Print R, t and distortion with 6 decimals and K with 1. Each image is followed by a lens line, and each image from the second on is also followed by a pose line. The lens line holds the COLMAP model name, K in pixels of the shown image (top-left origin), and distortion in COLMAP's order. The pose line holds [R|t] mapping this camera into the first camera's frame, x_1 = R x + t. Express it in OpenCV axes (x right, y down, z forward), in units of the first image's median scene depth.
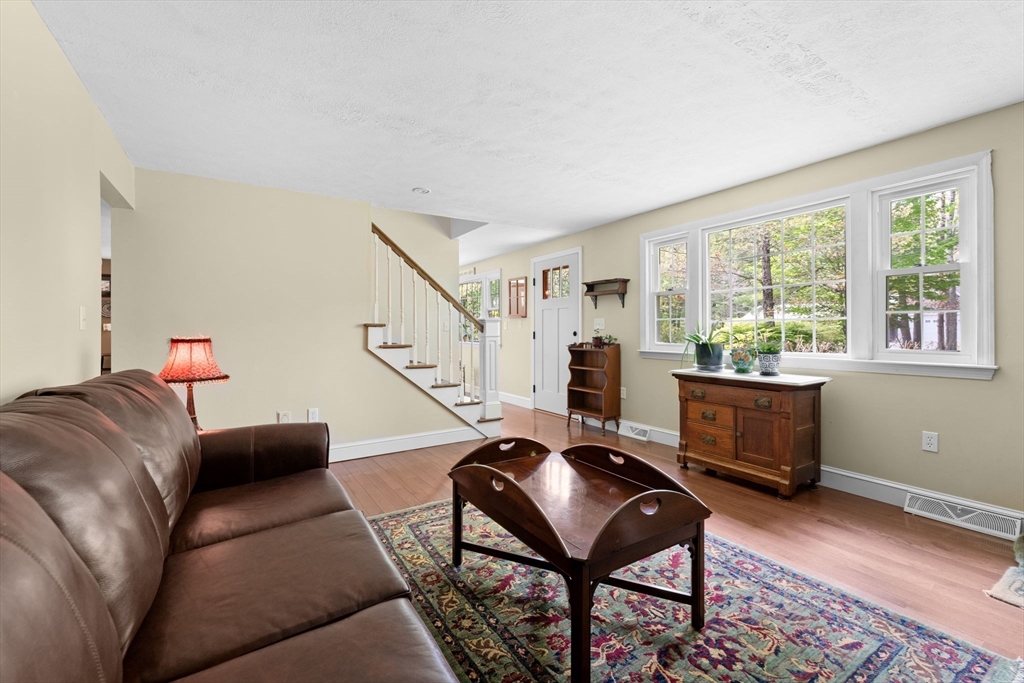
lens RADIAL K [[433.6, 0, 490.4], [0, 433.6, 324.8], [0, 0, 1]] dist [-0.001256, -0.000165]
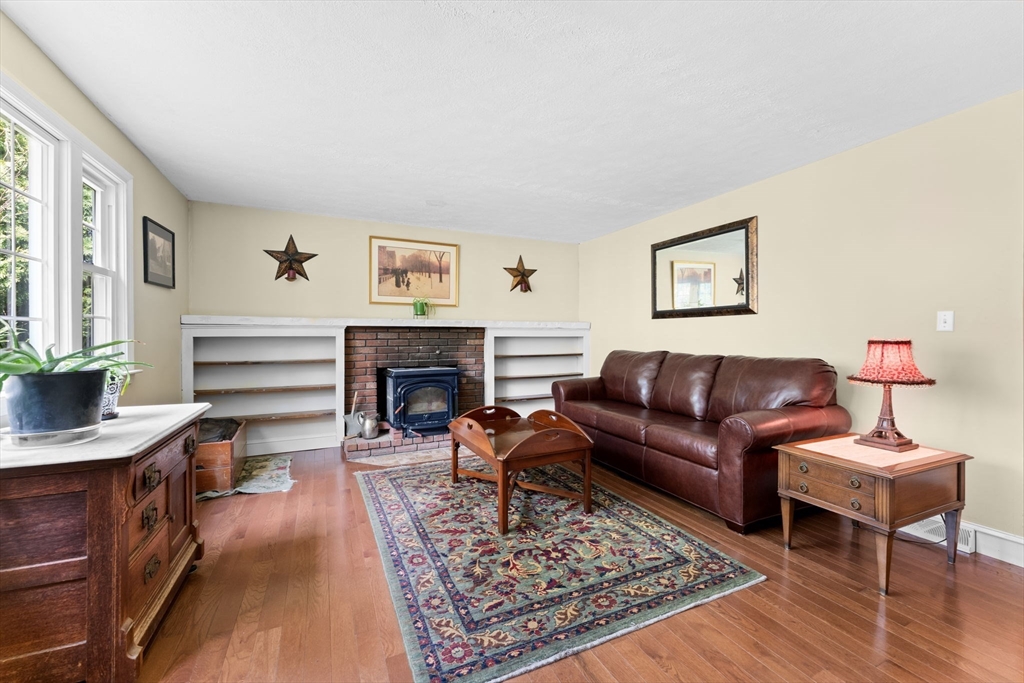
lens RADIAL K [[404.8, 0, 516.0], [0, 404.8, 337.7], [0, 0, 1]] dist [0.001913, 0.000065]
pose [[-0.997251, 0.006948, 0.073774, 0.095278], [0.006355, 0.999946, -0.008271, 0.028585], [-0.073827, -0.007779, -0.997241, 1.939234]]
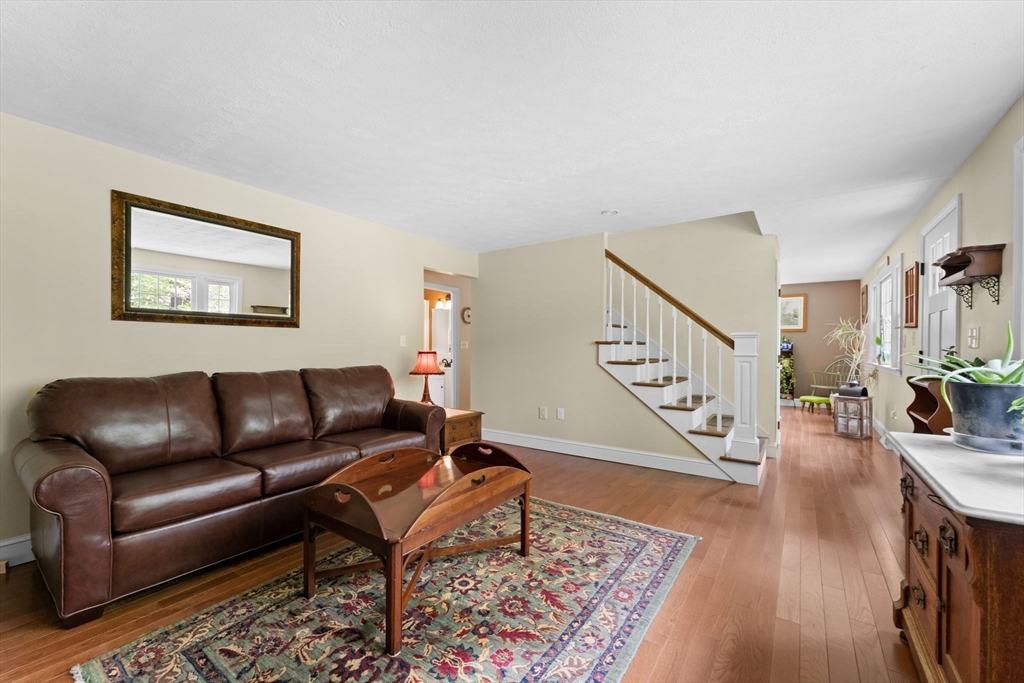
lens RADIAL K [[404.8, 0, 506.9], [0, 404.8, 349.5], [0, 0, 1]] dist [0.001913, 0.000065]
pose [[0.403646, 0.012437, -0.914831, 0.974441], [0.006768, 0.999840, 0.016578, 0.000070], [0.914890, -0.012883, 0.403497, 0.604874]]
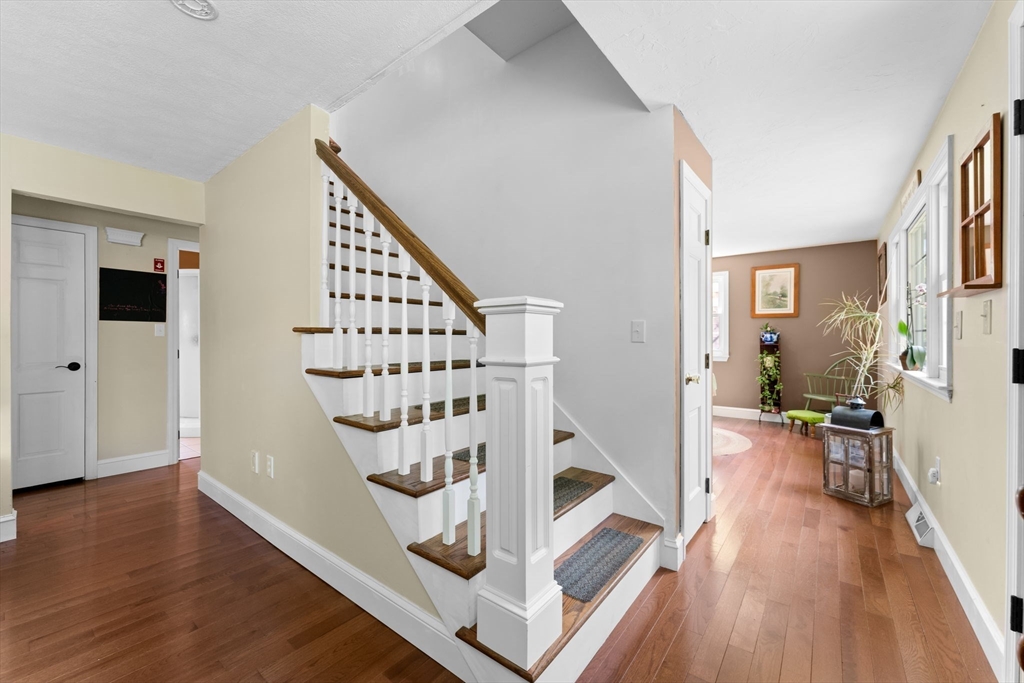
lens RADIAL K [[404.8, 0, 502.9], [0, 404.8, 338.8], [0, 0, 1]] dist [0.001913, 0.000065]
pose [[0.362026, 0.004823, -0.932155, 0.480552], [0.008810, 0.999924, 0.008595, 0.016547], [0.932126, -0.011324, 0.361957, 1.766916]]
